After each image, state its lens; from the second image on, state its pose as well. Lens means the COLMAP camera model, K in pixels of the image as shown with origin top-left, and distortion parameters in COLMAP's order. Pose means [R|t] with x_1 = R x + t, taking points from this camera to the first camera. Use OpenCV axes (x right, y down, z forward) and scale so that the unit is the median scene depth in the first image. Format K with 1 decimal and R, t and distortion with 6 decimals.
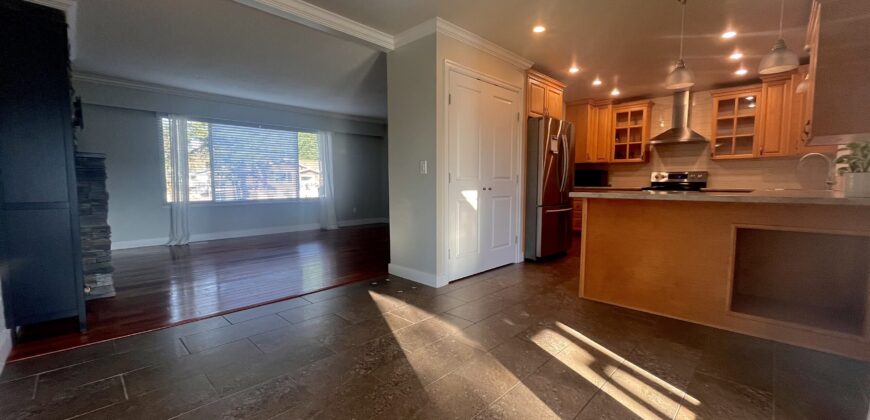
lens RADIAL K [[351.0, 0, 434.1], [0, 351.0, 212.9], [0, 0, 1]] dist [-0.003345, -0.000117]
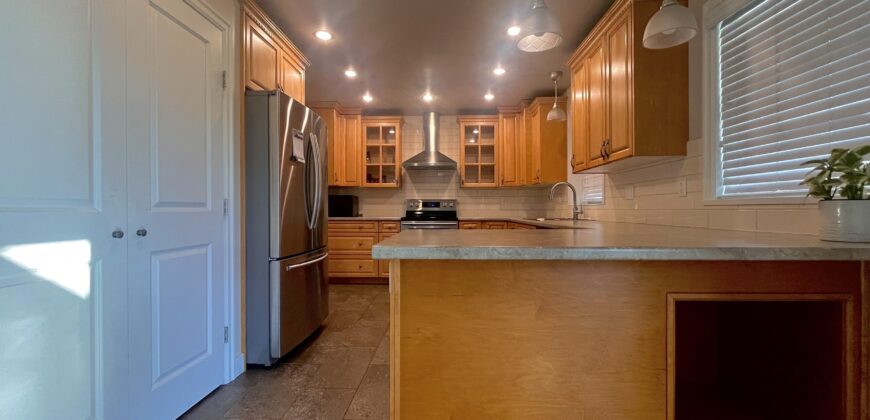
lens RADIAL K [[351.0, 0, 434.1], [0, 351.0, 212.9], [0, 0, 1]] dist [-0.003345, -0.000117]
pose [[0.738295, -0.007125, 0.674440, 0.103325], [0.059538, 0.996729, -0.054645, -0.037729], [-0.671845, 0.080498, 0.736304, 0.376015]]
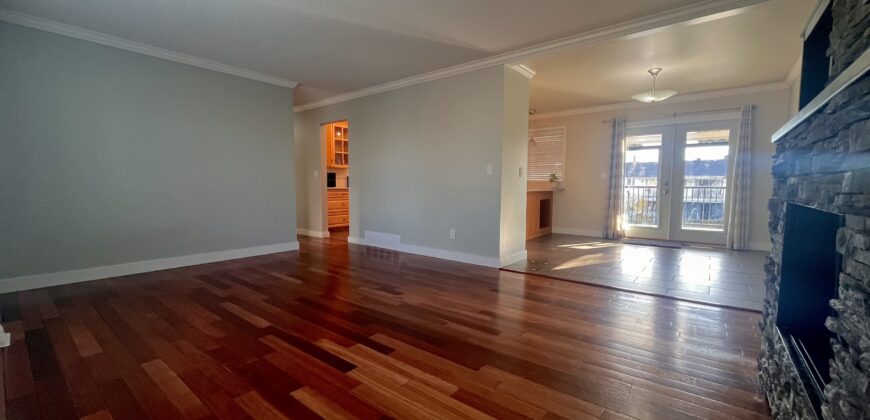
lens RADIAL K [[351.0, 0, 434.1], [0, 351.0, 212.9], [0, 0, 1]] dist [-0.003345, -0.000117]
pose [[-0.096101, -0.073618, 0.992645, -0.879006], [0.078803, 0.993568, 0.081315, -0.071682], [-0.992247, 0.086038, -0.089682, 0.964372]]
